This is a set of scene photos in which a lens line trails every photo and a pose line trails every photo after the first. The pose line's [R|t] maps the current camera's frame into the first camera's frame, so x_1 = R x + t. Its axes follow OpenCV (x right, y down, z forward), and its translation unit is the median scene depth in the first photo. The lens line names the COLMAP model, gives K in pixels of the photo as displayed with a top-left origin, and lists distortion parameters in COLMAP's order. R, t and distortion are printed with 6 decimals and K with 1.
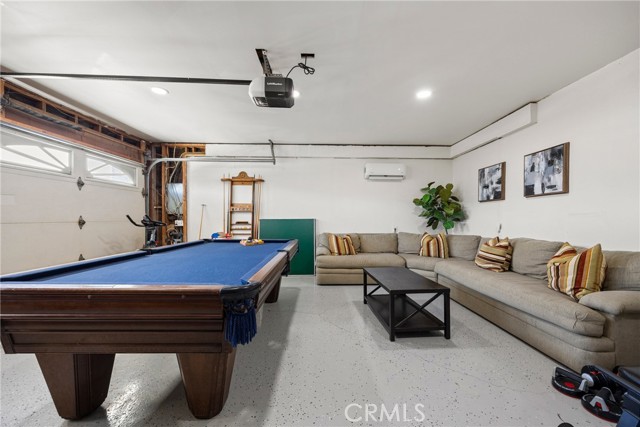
lens RADIAL K [[247.0, 0, 328.2], [0, 247.0, 221.5], [0, 0, 1]] dist [-0.003176, -0.000483]
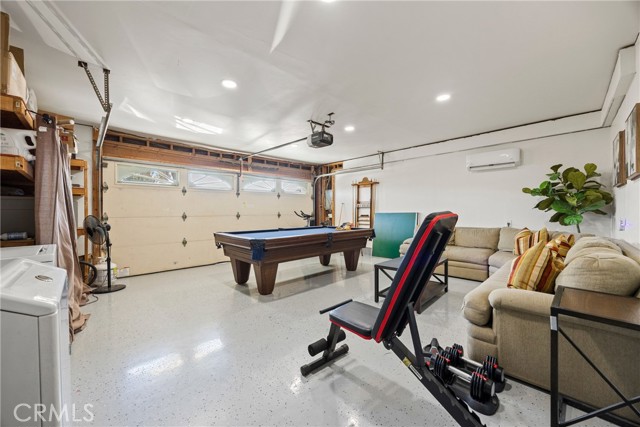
lens RADIAL K [[247.0, 0, 326.2], [0, 247.0, 211.3], [0, 0, 1]] dist [-0.003176, -0.000483]
pose [[0.687874, -0.009157, -0.725773, 0.484863], [-0.001816, 0.999896, -0.014337, 0.000433], [0.725828, 0.011180, 0.687785, -0.068237]]
